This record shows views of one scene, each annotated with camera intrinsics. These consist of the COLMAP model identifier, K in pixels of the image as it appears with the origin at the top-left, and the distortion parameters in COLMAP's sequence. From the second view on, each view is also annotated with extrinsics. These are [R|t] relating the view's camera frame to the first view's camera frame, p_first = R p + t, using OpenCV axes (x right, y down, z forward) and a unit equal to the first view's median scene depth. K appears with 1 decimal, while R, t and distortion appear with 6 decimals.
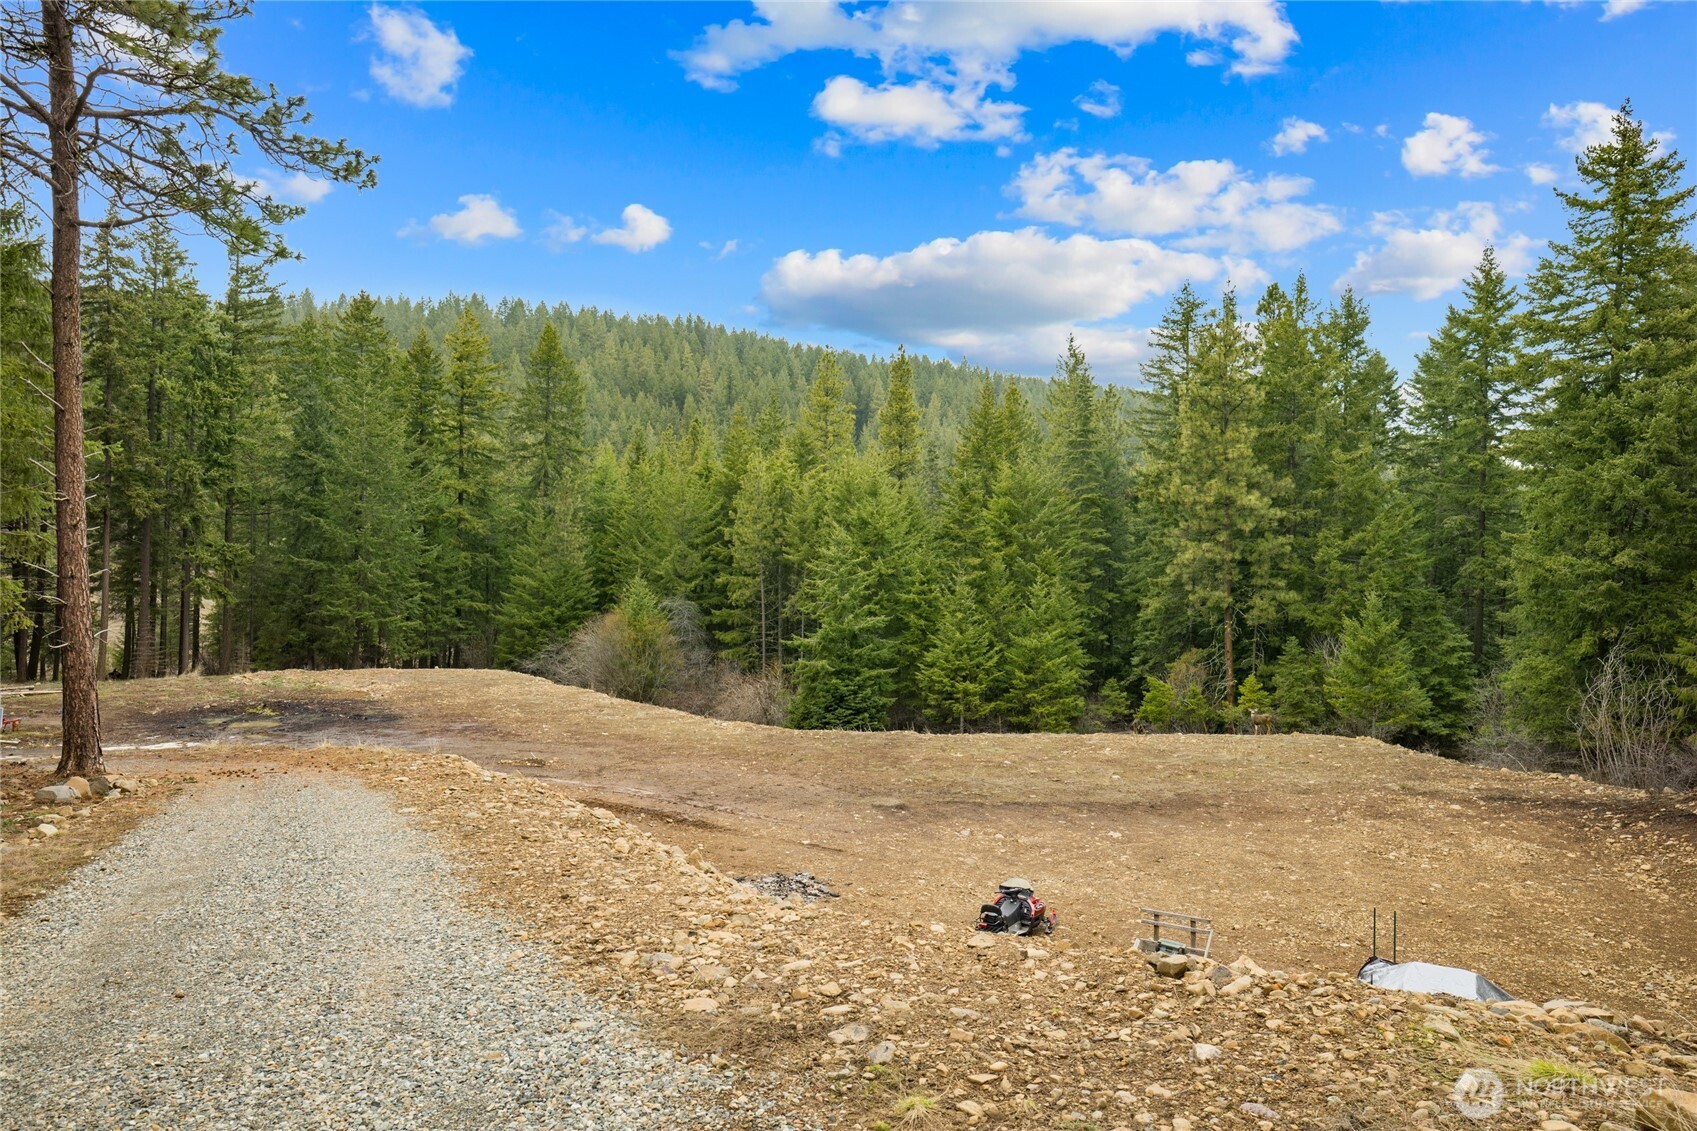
lens RADIAL K [[1159.3, 0, 846.0], [0, 1159.3, 564.0], [0, 0, 1]] dist [0.007834, 0.004246]
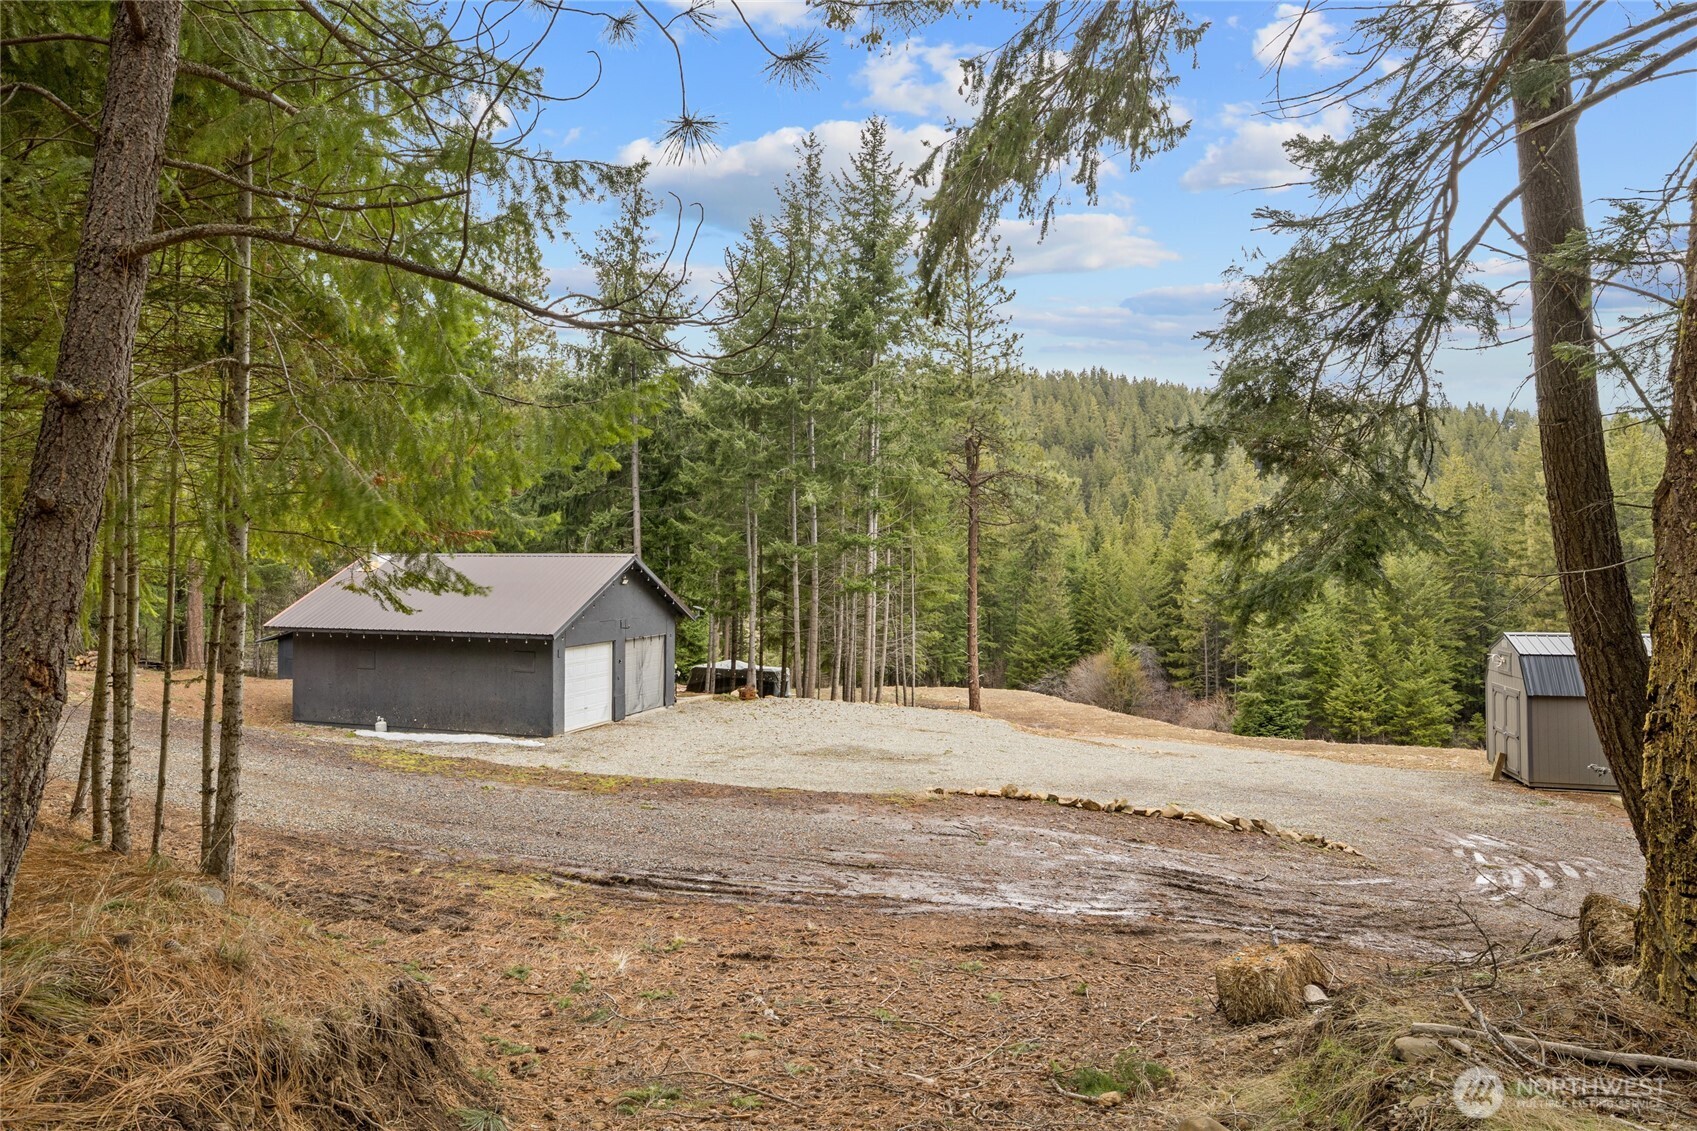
lens RADIAL K [[1109.1, 0, 849.6], [0, 1109.1, 555.8], [0, 0, 1]] dist [0.010286, 0.003163]
pose [[0.943144, -0.006219, -0.332326, -0.037570], [-0.003246, 0.999605, -0.027918, -0.052407], [0.332368, 0.027410, 0.942751, -0.537615]]
